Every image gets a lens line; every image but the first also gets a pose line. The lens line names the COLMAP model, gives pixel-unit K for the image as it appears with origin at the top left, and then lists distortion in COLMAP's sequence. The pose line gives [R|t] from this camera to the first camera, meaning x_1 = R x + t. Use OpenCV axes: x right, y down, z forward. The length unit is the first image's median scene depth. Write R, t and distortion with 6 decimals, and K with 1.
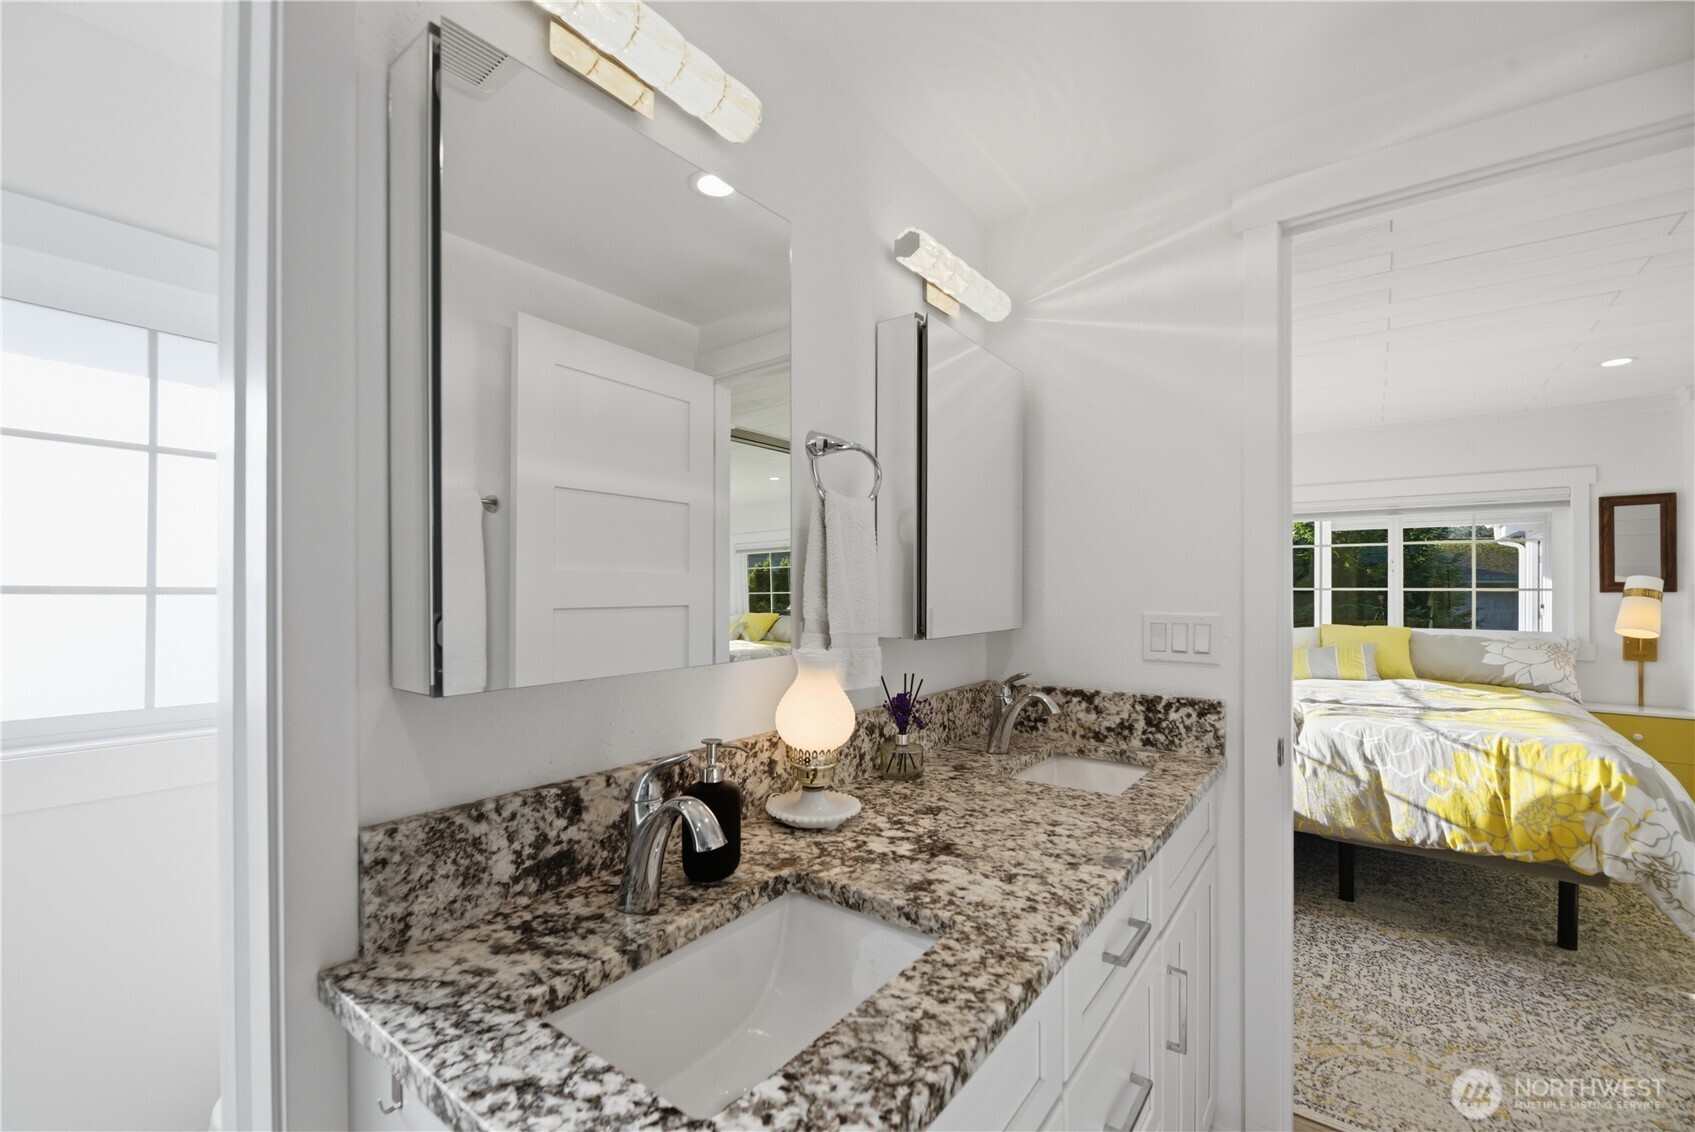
lens RADIAL K [[695.6, 0, 844.2], [0, 695.6, 587.8], [0, 0, 1]] dist [-0.001838, -0.000652]
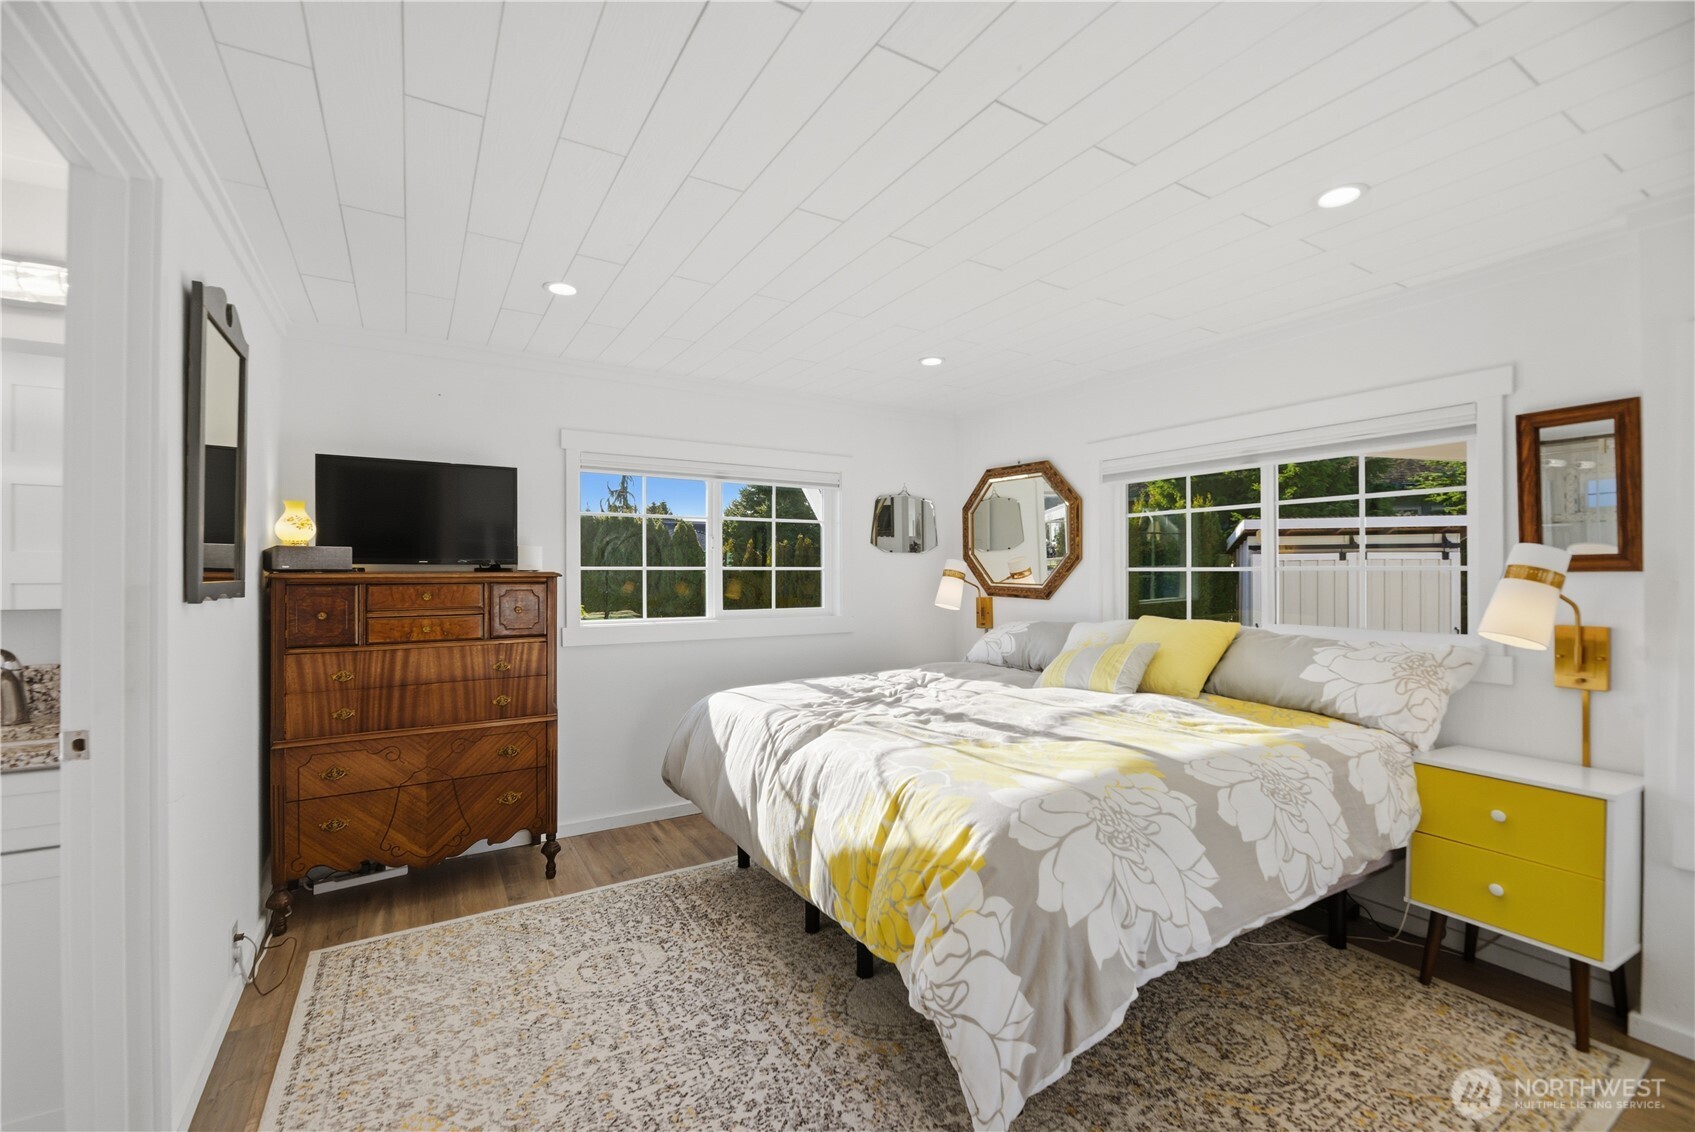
lens RADIAL K [[710.6, 0, 834.5], [0, 710.6, 582.5], [0, 0, 1]] dist [0.002080, -0.005488]
pose [[0.932341, 0.002172, -0.361573, 1.051768], [0.003651, 0.999874, 0.015421, 0.005561], [0.361561, -0.015697, 0.932216, 0.285279]]
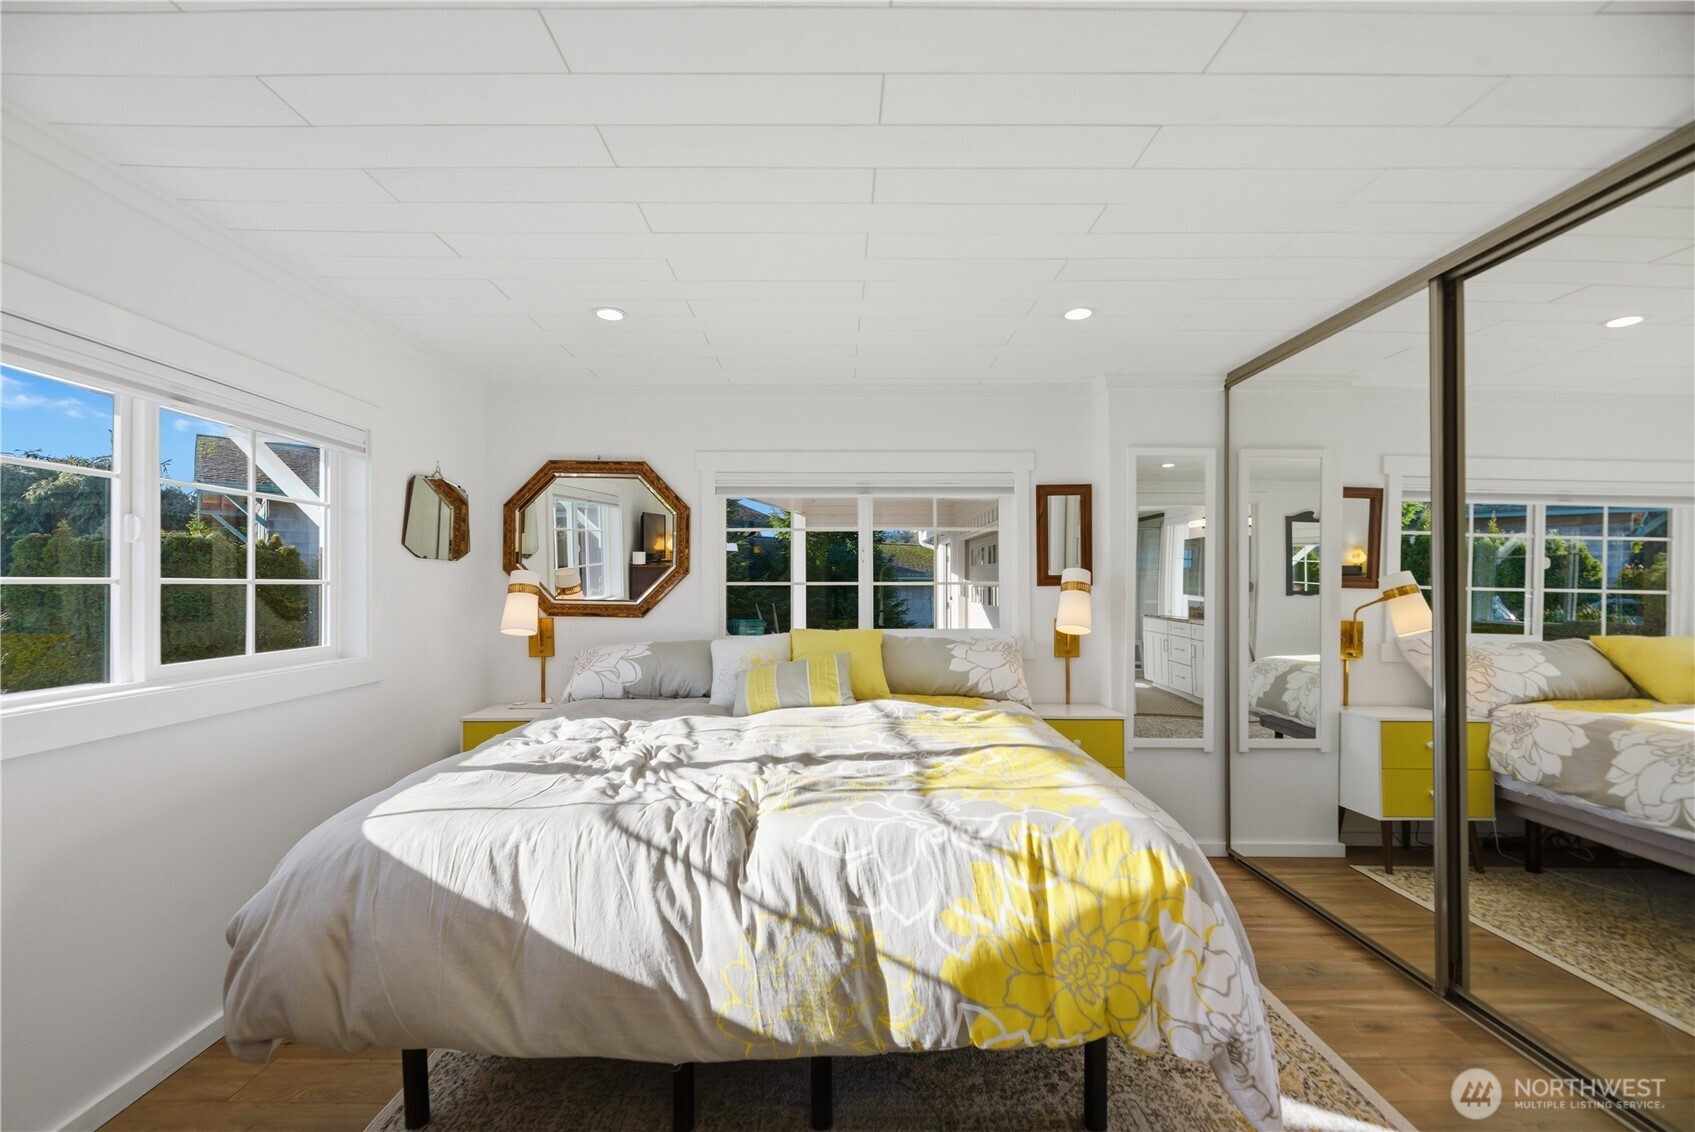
lens RADIAL K [[695.6, 0, 844.2], [0, 695.6, 587.8], [0, 0, 1]] dist [-0.001838, -0.000652]
pose [[0.787237, -0.005680, 0.616625, 0.417734], [0.002865, 0.999980, 0.005554, 0.004143], [-0.616644, -0.002606, 0.787237, 0.581189]]
